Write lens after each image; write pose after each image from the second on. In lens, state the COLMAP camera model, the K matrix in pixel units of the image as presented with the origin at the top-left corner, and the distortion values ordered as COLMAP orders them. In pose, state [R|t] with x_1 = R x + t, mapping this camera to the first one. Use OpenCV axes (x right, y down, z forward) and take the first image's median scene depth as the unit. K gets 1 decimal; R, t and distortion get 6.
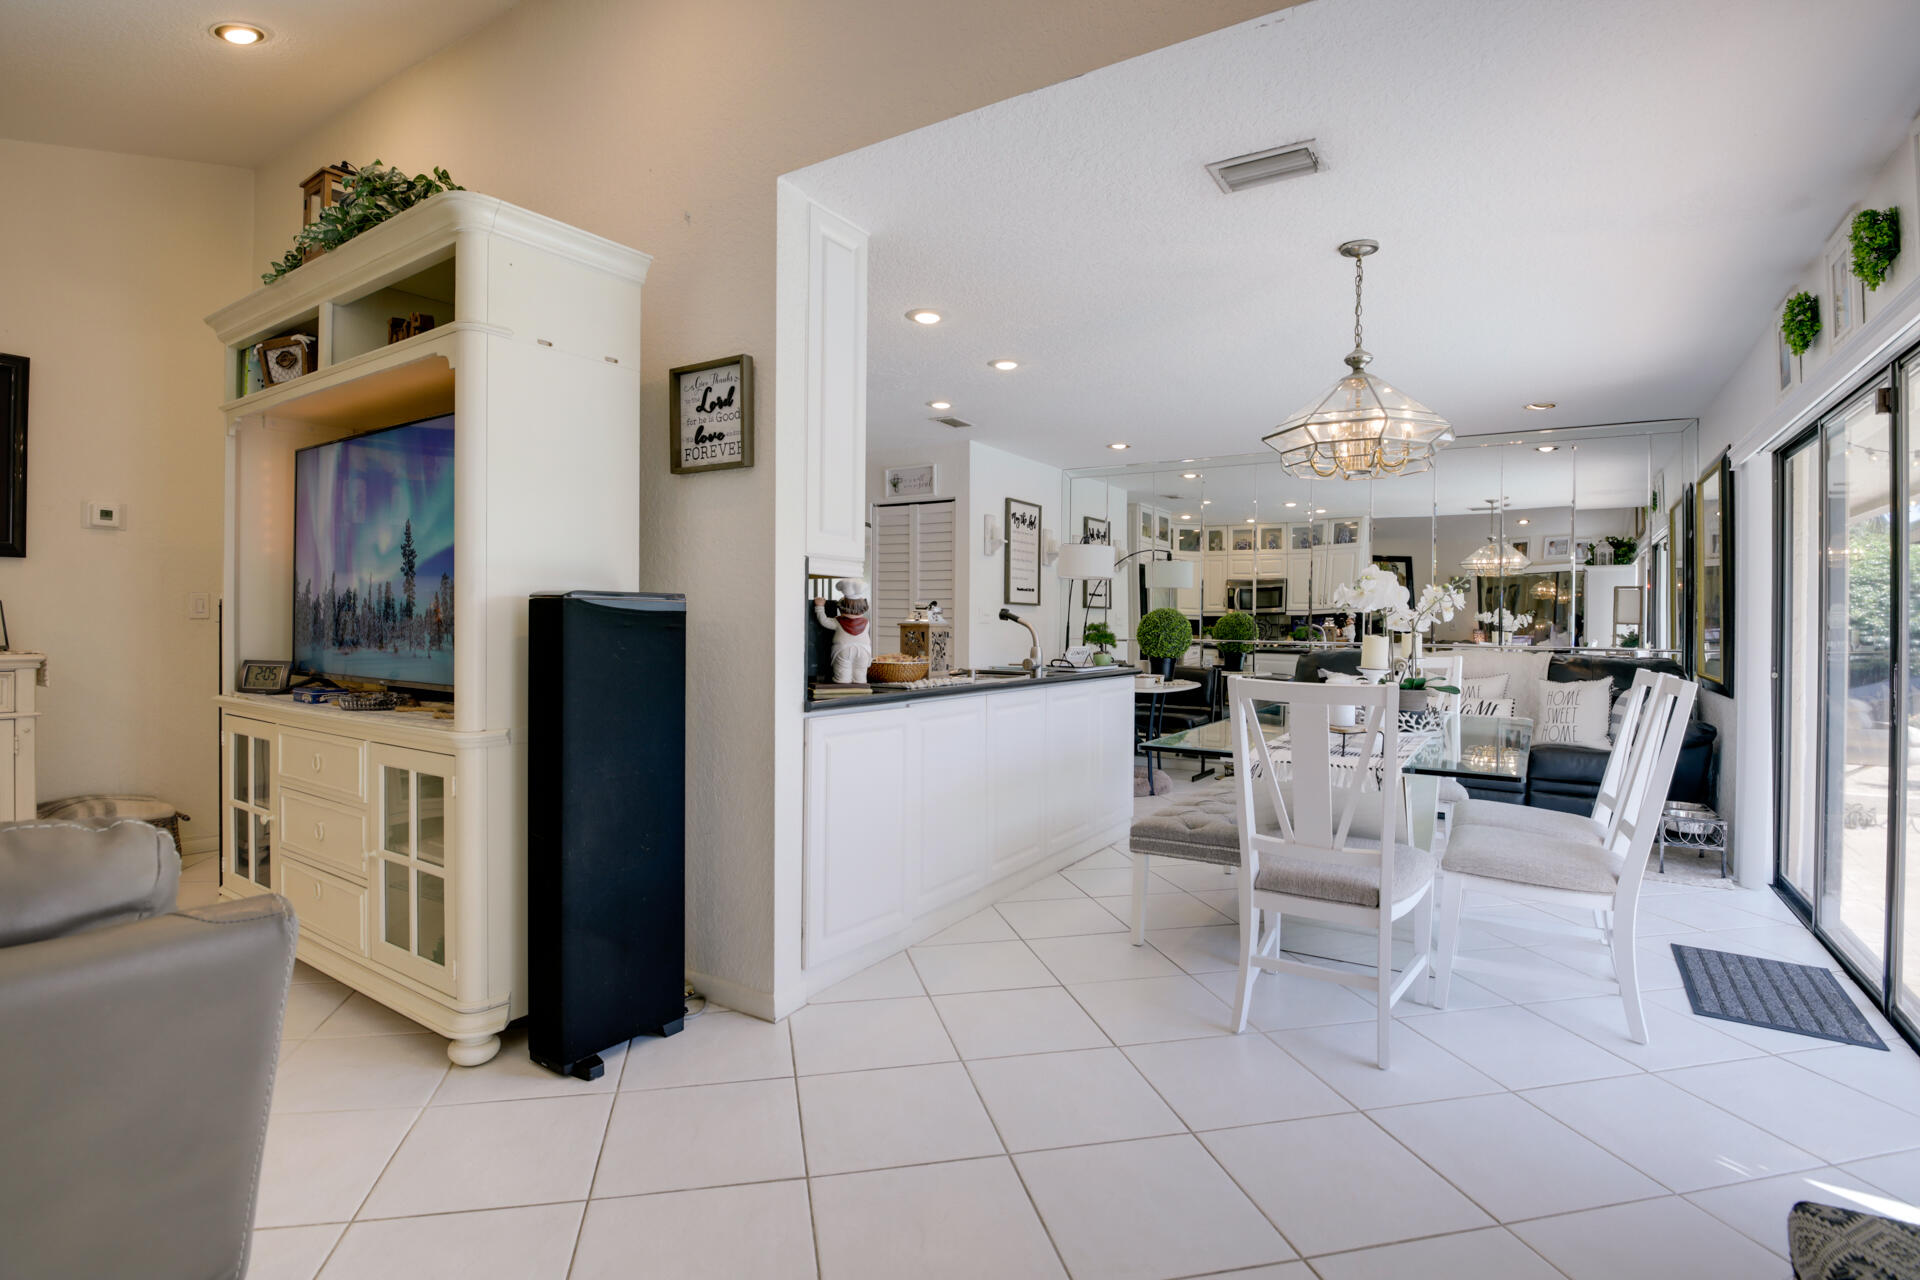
lens RADIAL K [[967.5, 0, 914.7], [0, 967.5, 620.8], [0, 0, 1]] dist [-0.042663, -0.000567]
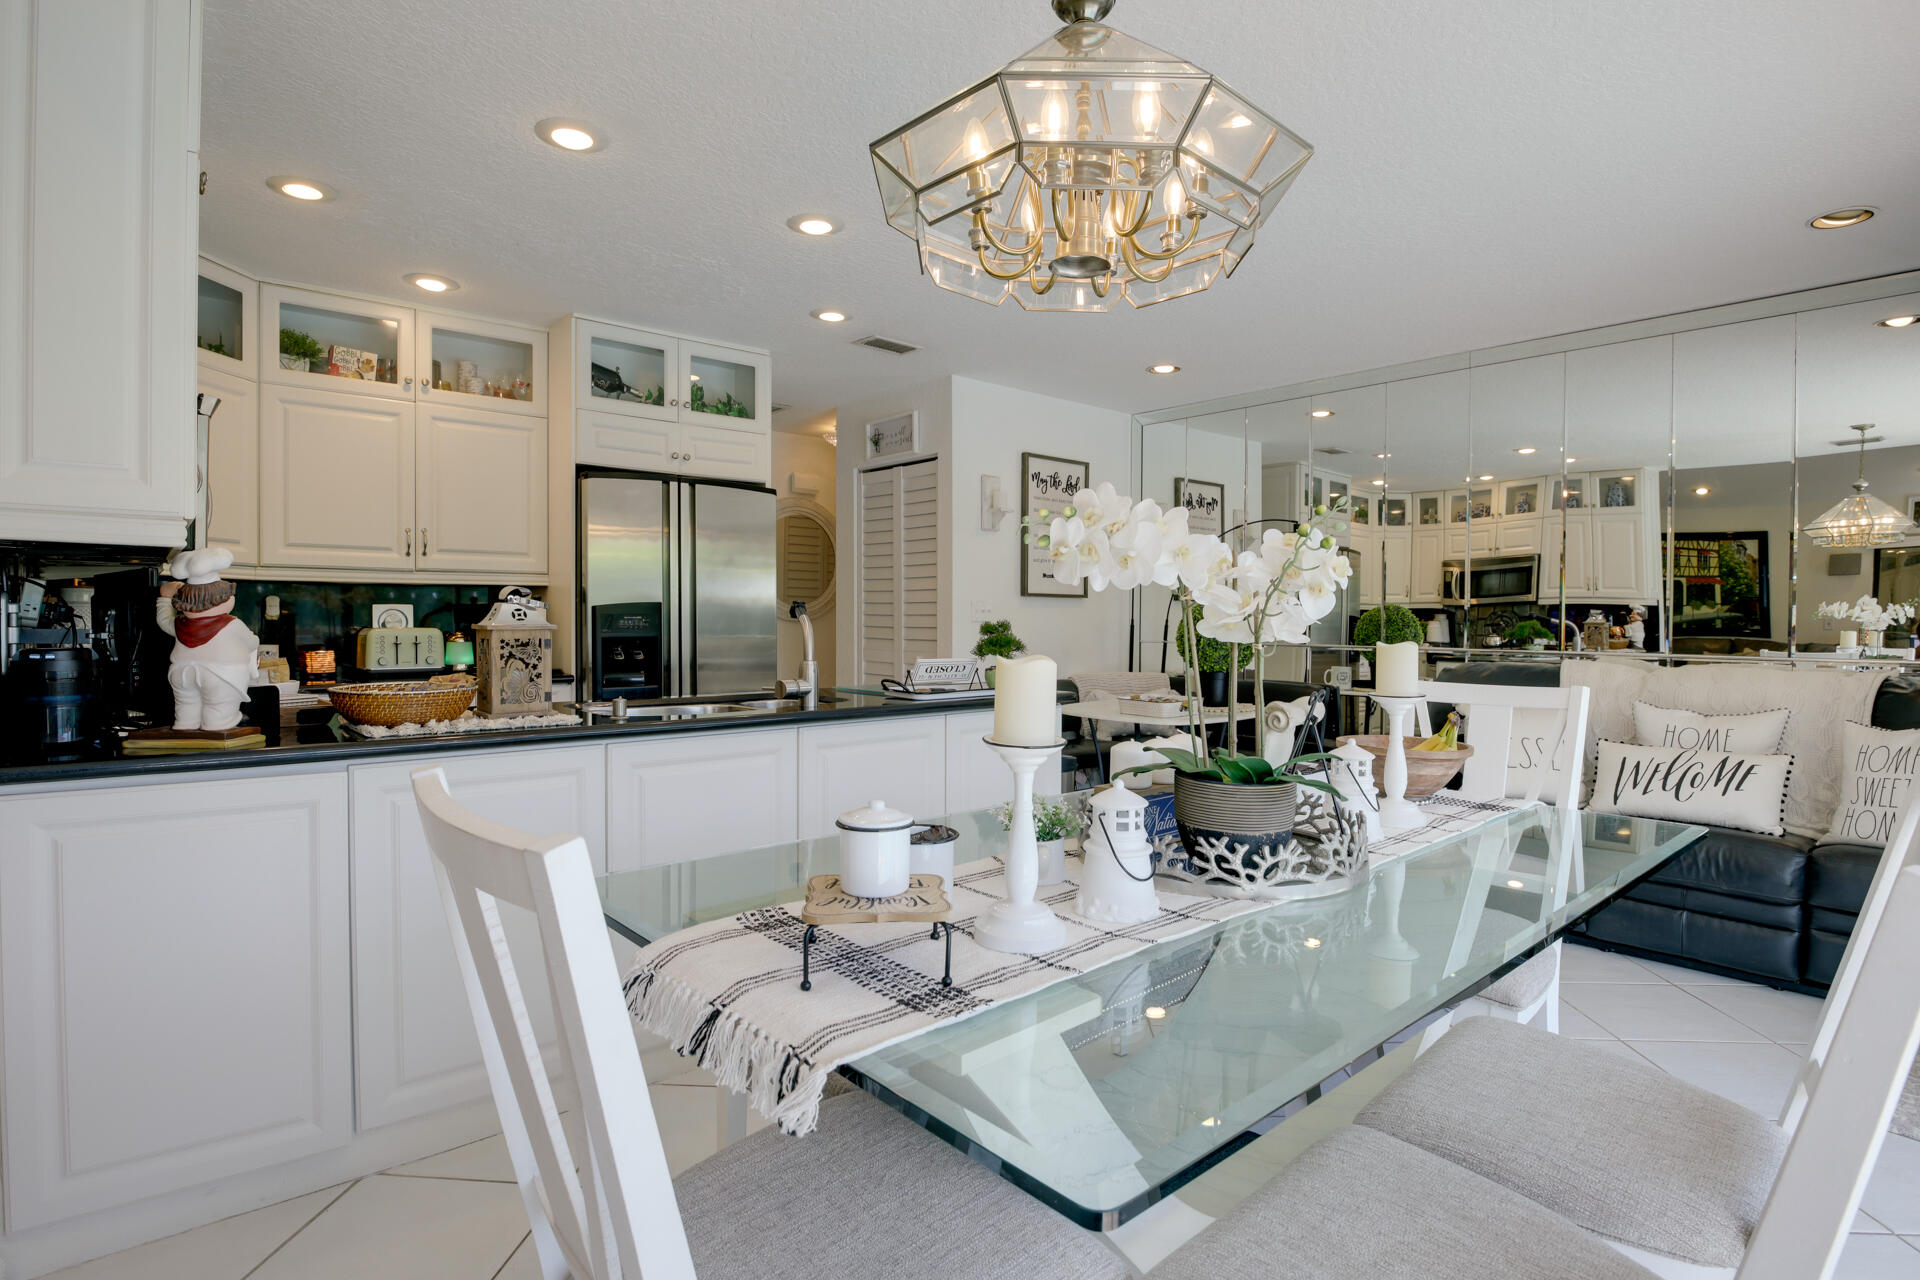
lens RADIAL K [[963.8, 0, 965.9], [0, 963.8, 606.1], [0, 0, 1]] dist [-0.026696, -0.005810]
pose [[0.961718, -0.008454, -0.273910, 0.261601], [0.005597, 0.999921, -0.011212, -0.000806], [0.273983, 0.009250, 0.961690, 0.281234]]
